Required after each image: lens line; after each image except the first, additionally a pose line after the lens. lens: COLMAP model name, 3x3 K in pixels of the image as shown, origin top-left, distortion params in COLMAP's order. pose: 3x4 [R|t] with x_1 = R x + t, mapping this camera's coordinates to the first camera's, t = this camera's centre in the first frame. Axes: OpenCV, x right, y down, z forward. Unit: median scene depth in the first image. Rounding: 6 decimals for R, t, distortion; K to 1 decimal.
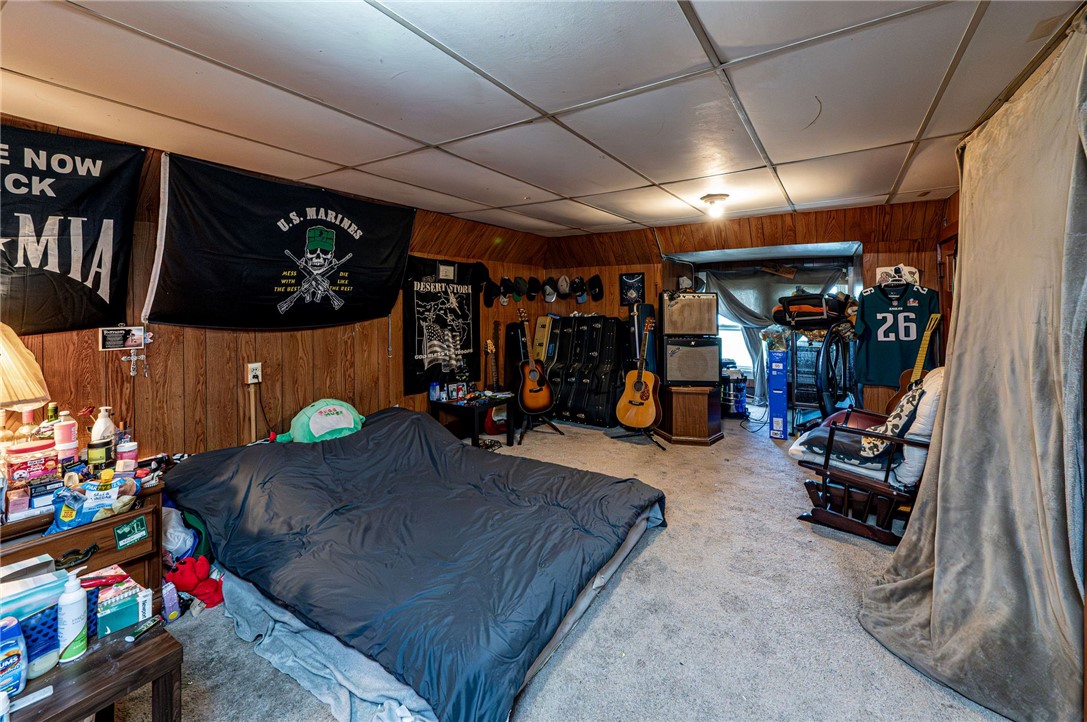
lens RADIAL K [[444.8, 0, 544.0], [0, 444.8, 310.2], [0, 0, 1]] dist [-0.000089, -0.000011]
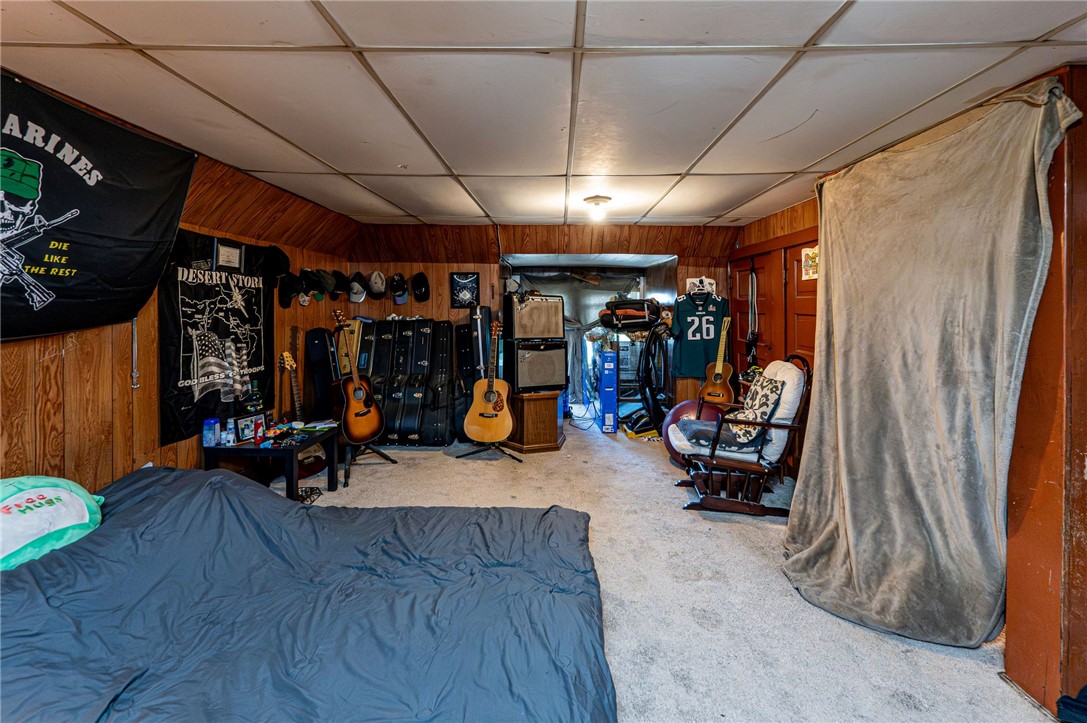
lens RADIAL K [[444.8, 0, 544.0], [0, 444.8, 310.7], [0, 0, 1]] dist [-0.000089, -0.000011]
pose [[0.849857, 0.007692, 0.526957, -0.214951], [-0.005406, 0.999968, -0.005878, -0.000193], [-0.526985, 0.002147, 0.849872, 0.202821]]
